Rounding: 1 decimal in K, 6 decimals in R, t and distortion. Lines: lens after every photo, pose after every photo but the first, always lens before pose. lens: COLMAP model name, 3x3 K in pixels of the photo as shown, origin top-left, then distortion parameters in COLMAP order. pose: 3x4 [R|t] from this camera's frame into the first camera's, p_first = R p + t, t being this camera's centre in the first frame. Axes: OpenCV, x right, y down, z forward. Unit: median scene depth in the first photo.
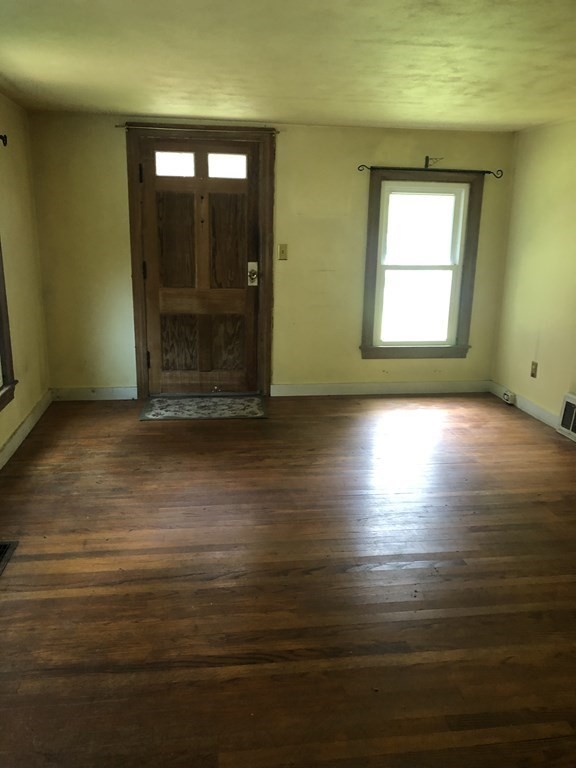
lens RADIAL K [[629.8, 0, 288.0], [0, 629.8, 384.0], [0, 0, 1]] dist [0.026874, -0.008096]
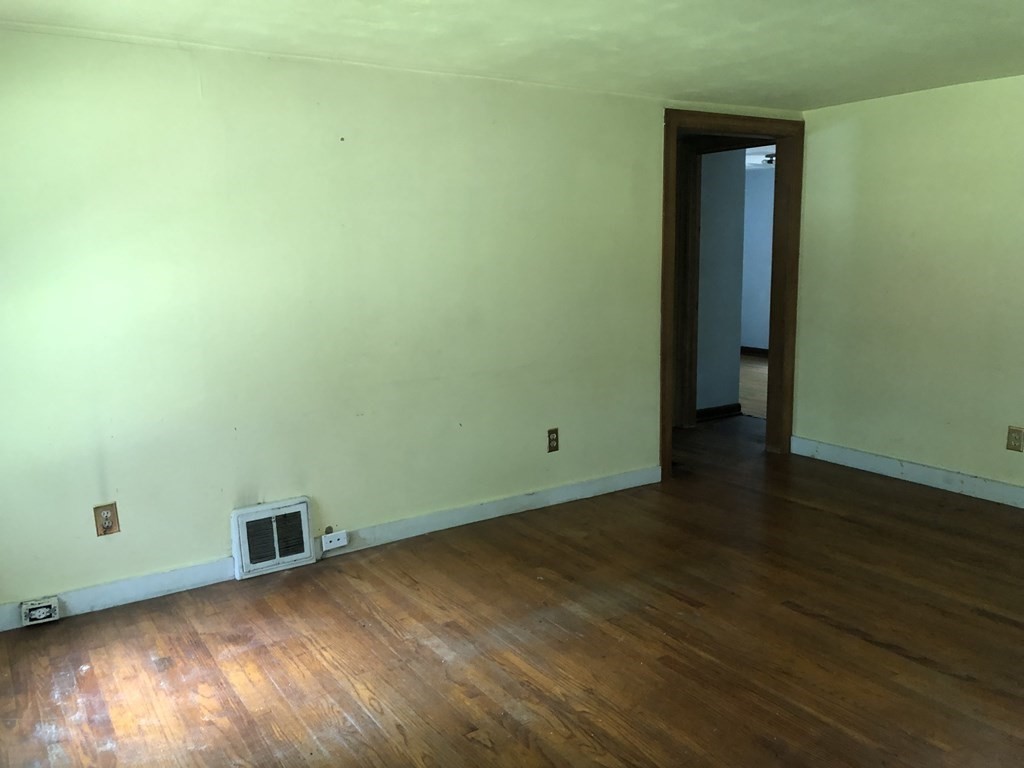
lens RADIAL K [[839.8, 0, 512.0], [0, 839.8, 384.0], [0, 0, 1]] dist [0.026874, -0.008096]
pose [[-0.430522, -0.166905, 0.887014, -0.596551], [0.217510, 0.934605, 0.281431, -0.454070], [-0.875980, 0.314096, -0.366064, 1.799234]]
